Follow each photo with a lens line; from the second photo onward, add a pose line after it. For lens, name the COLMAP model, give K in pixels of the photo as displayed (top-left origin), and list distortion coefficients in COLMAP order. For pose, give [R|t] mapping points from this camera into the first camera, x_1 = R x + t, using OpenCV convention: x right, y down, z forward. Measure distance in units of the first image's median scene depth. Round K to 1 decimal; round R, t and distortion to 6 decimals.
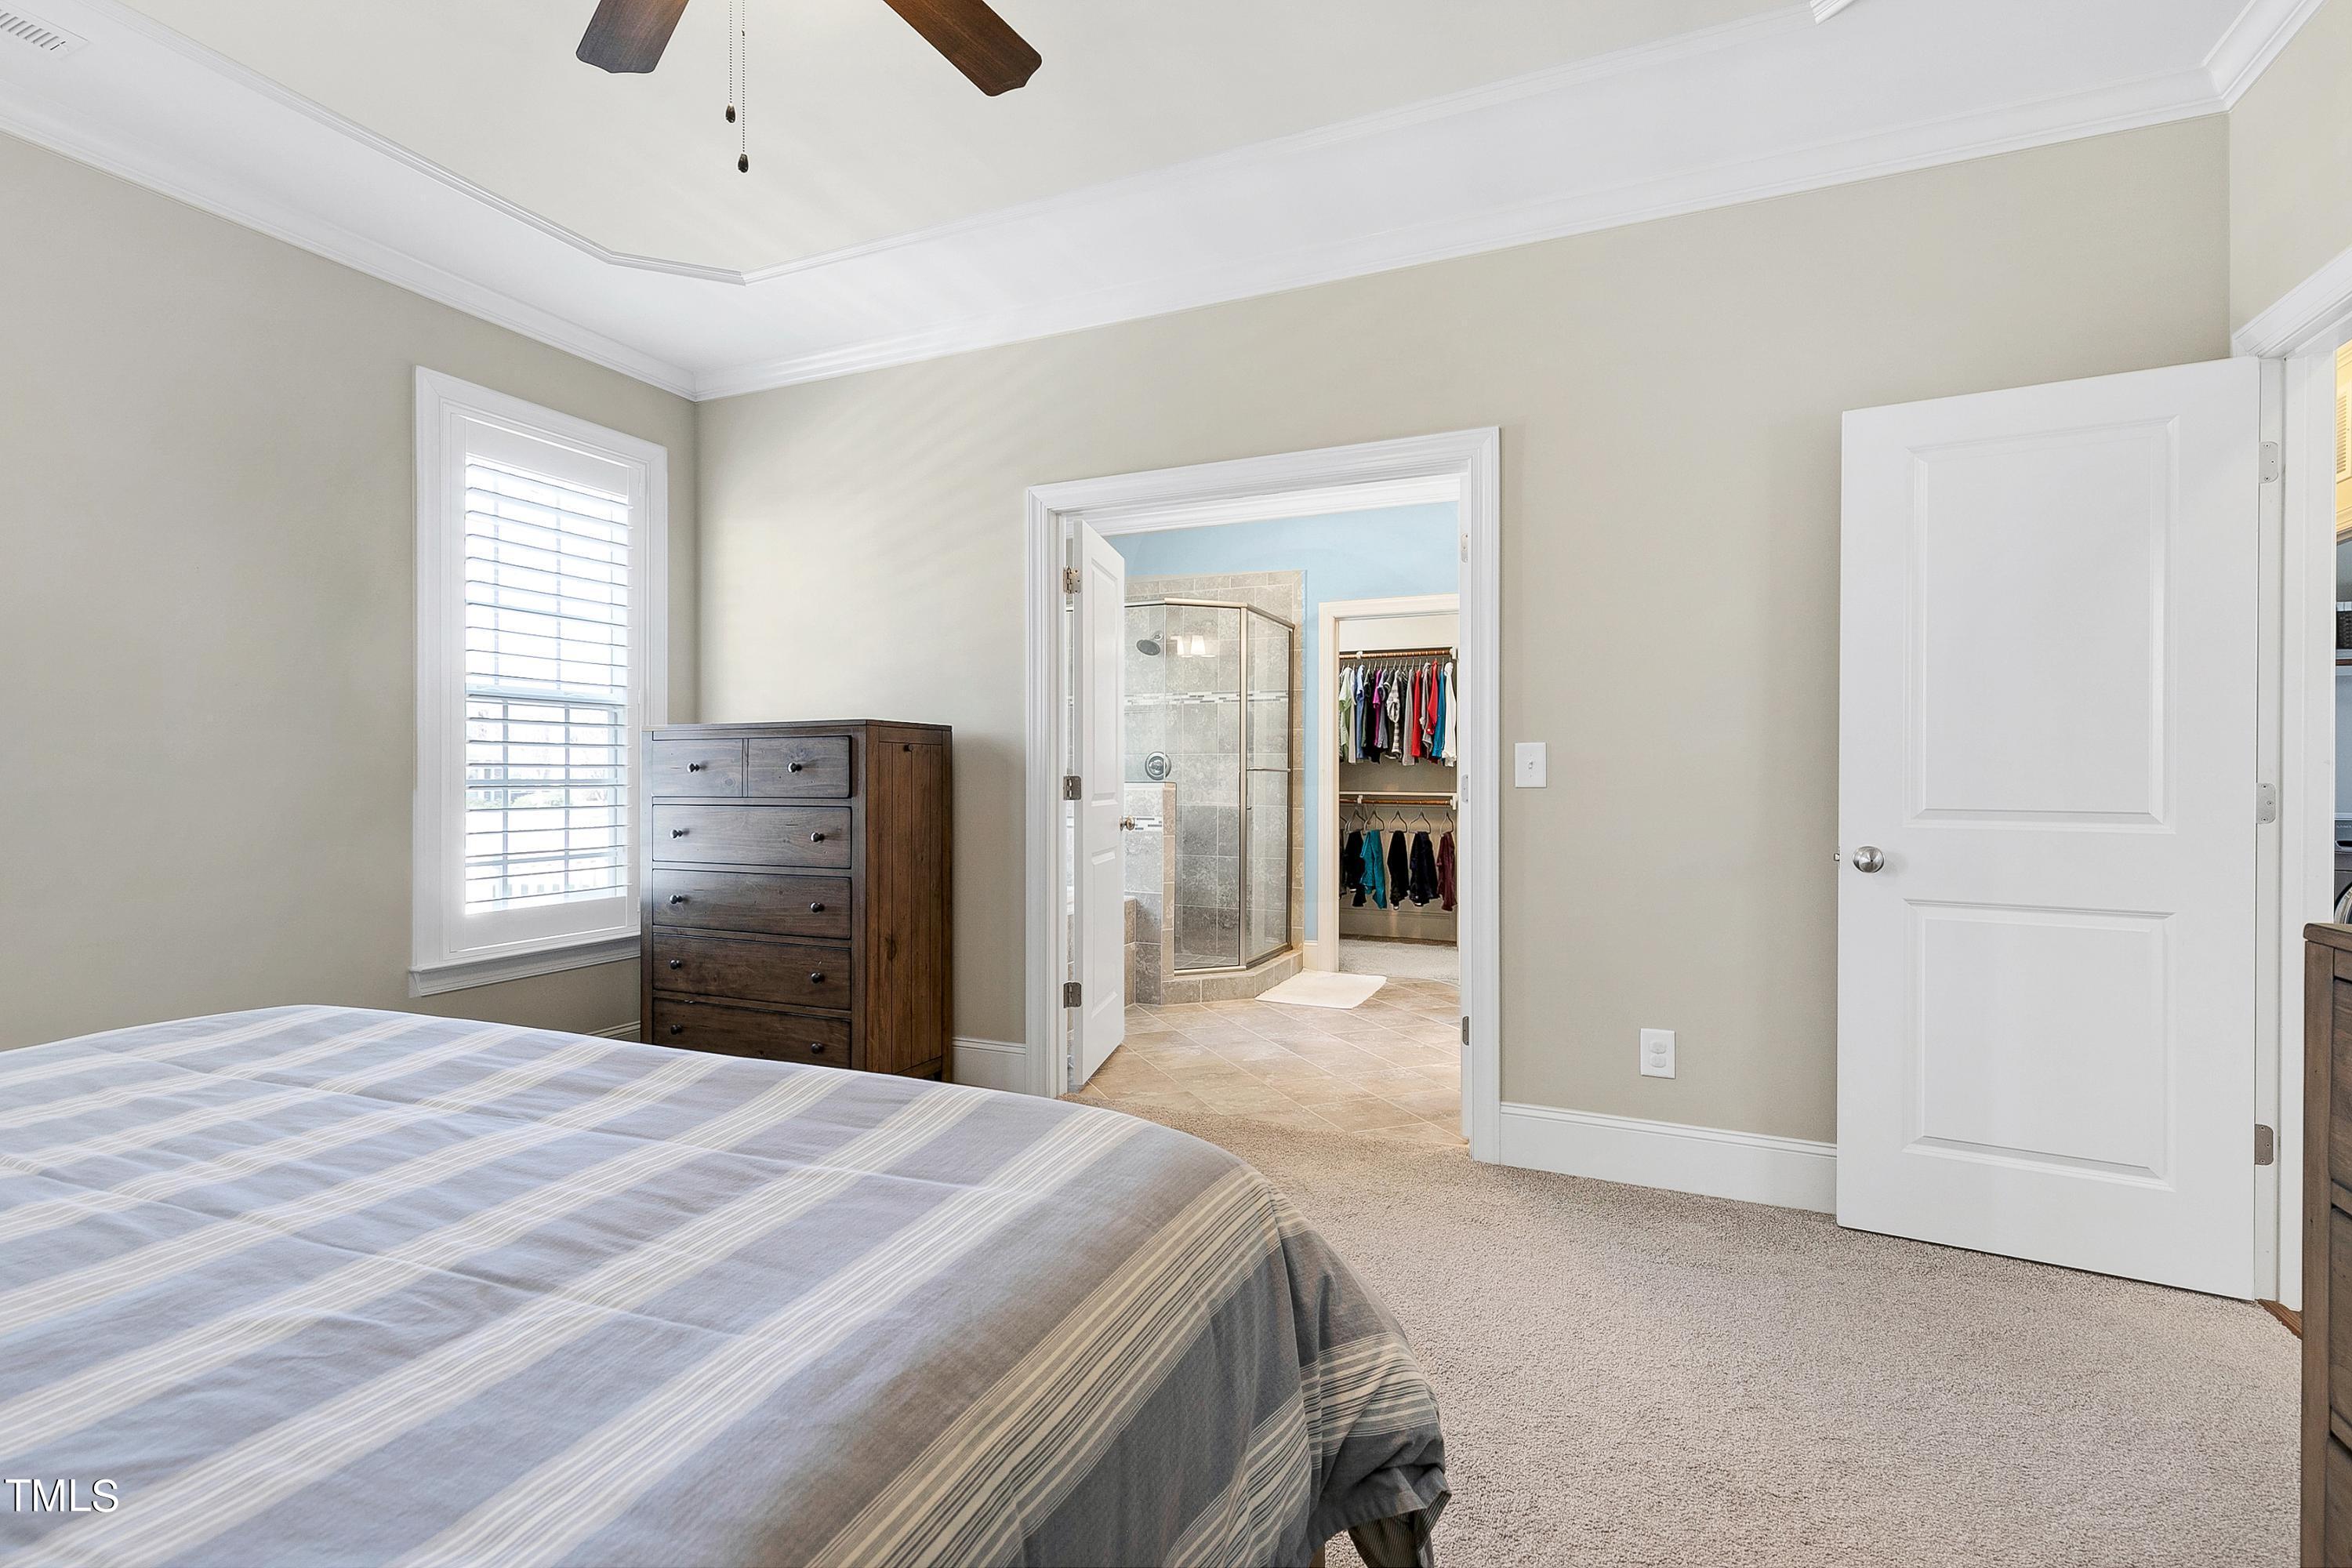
lens RADIAL K [[1092.4, 0, 1175.2], [0, 1092.4, 781.2], [0, 0, 1]] dist [0.007860, -0.000090]
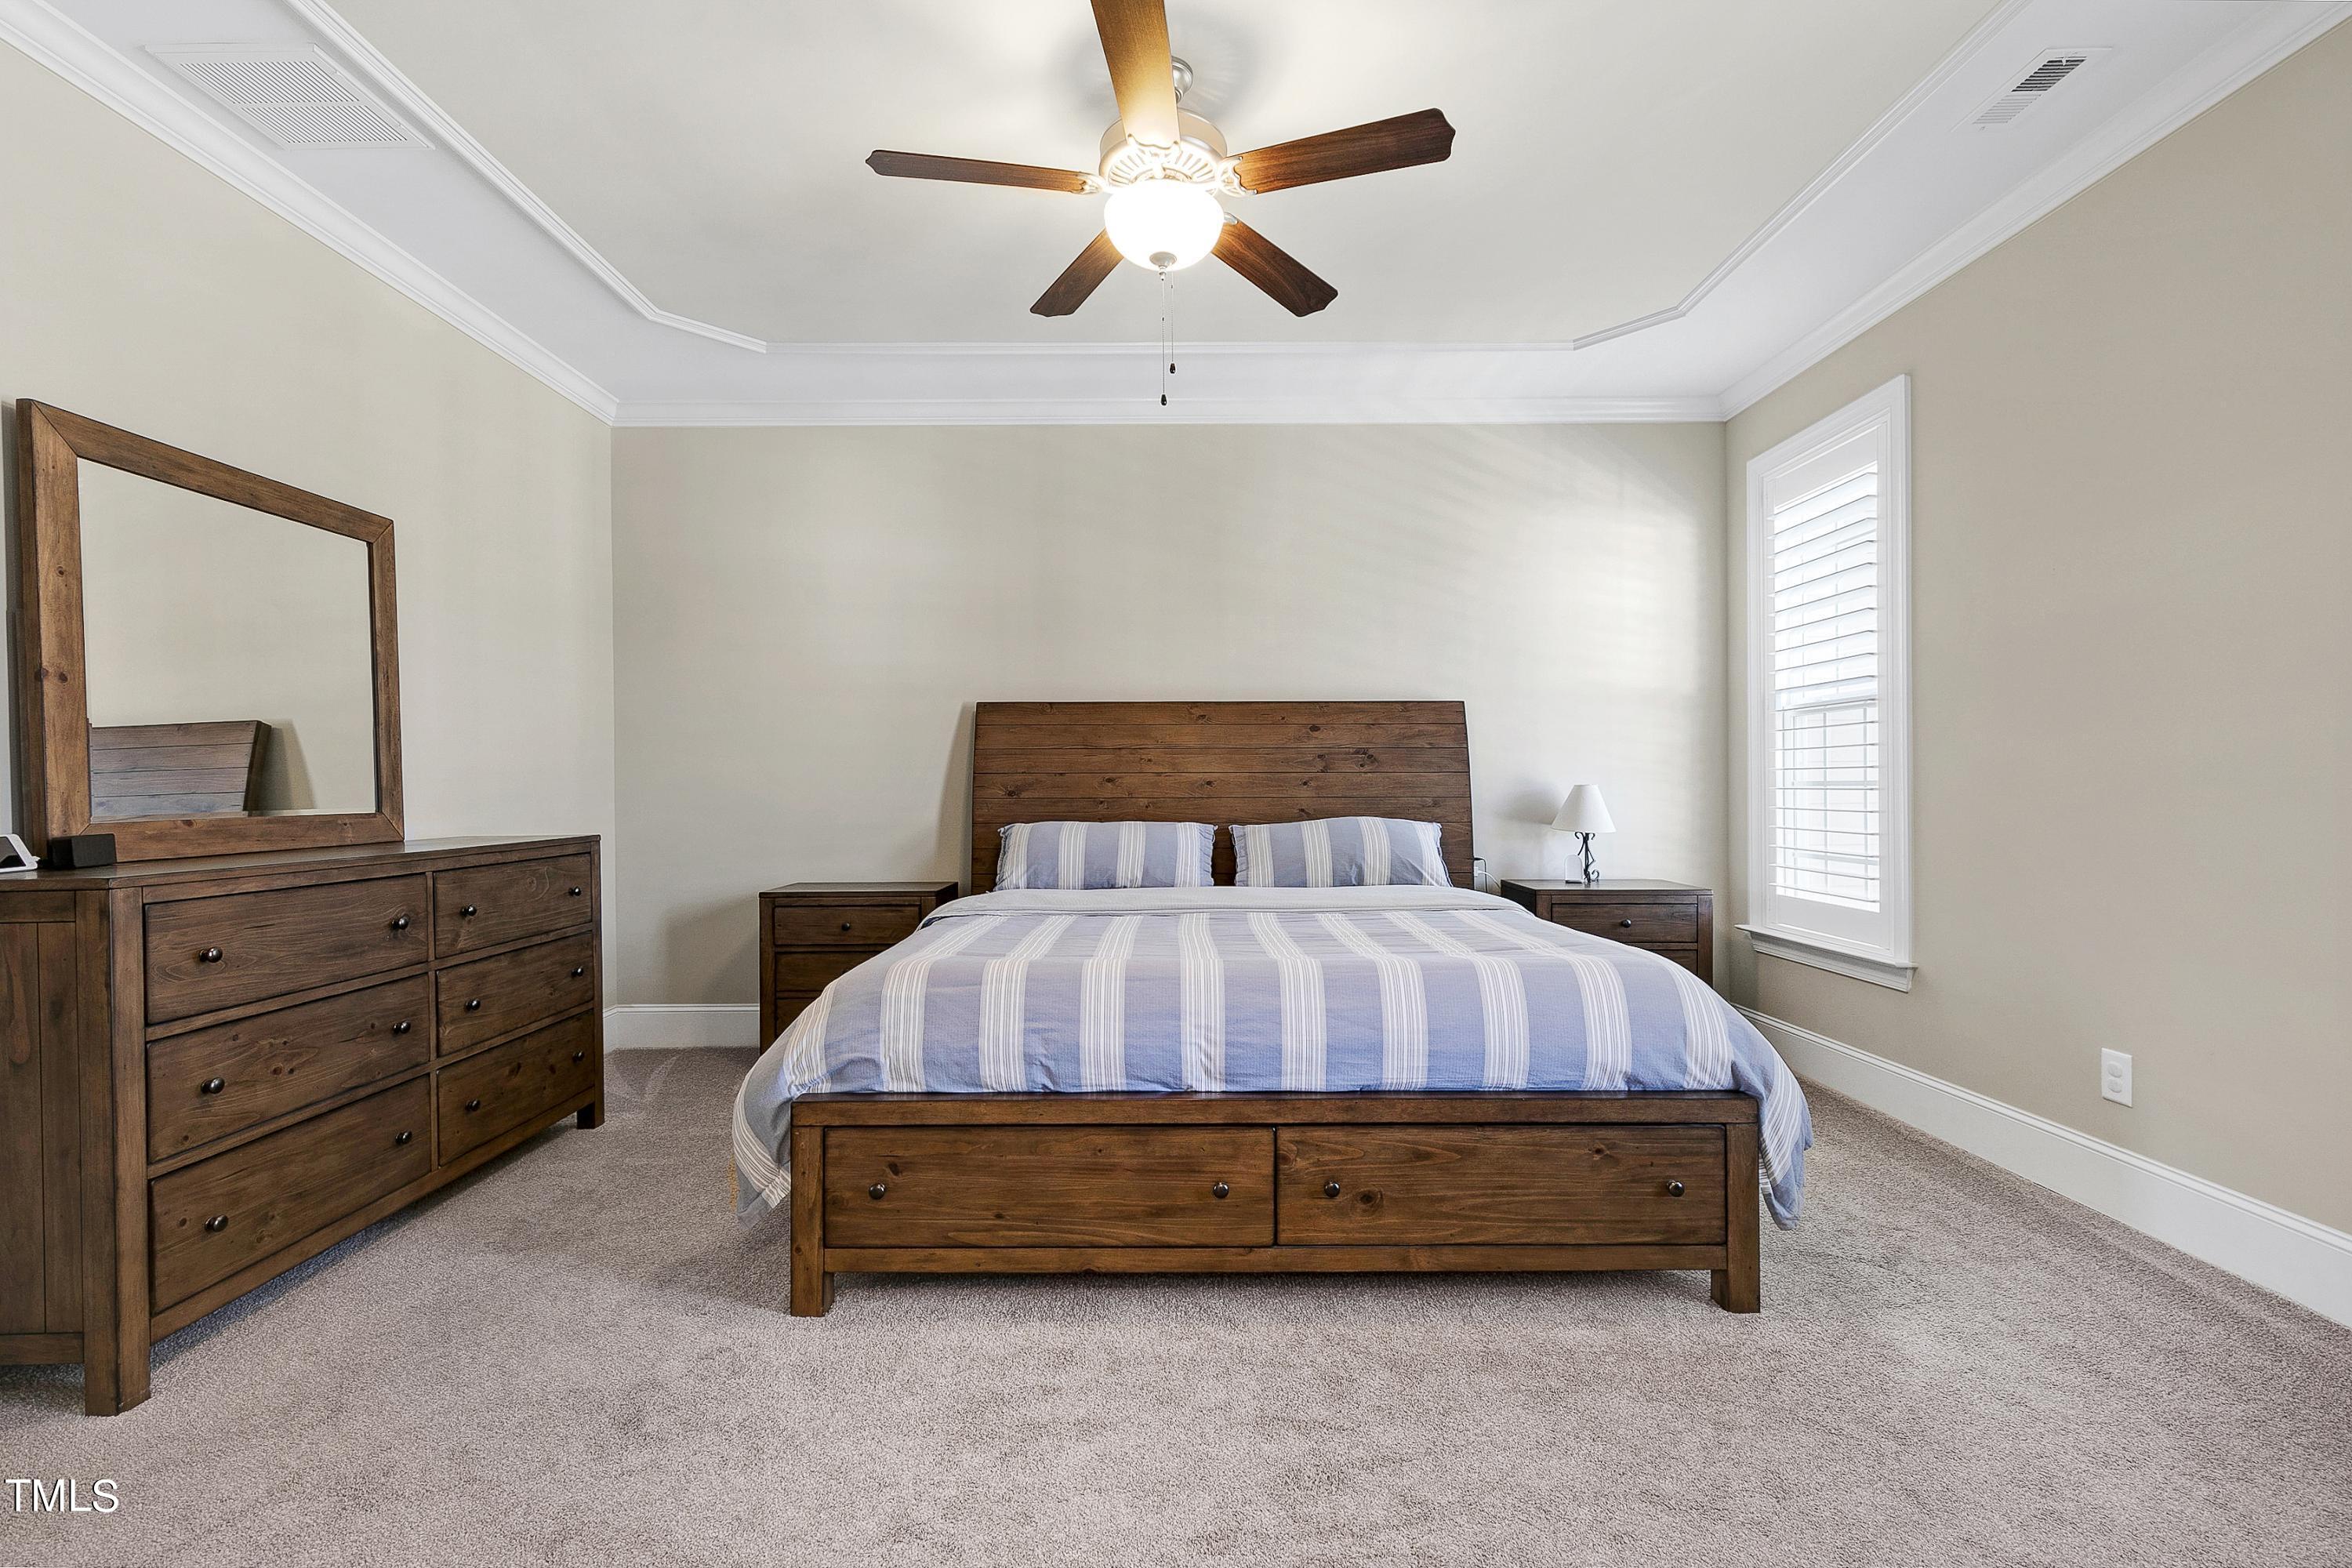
lens RADIAL K [[1092.4, 0, 1175.4], [0, 1092.4, 784.8], [0, 0, 1]] dist [0.007860, -0.000090]
pose [[-0.914071, 0.015184, -0.405269, 0.396904], [0.010834, 0.999856, 0.013025, -0.017823], [0.405408, 0.007515, -0.914105, 1.655865]]
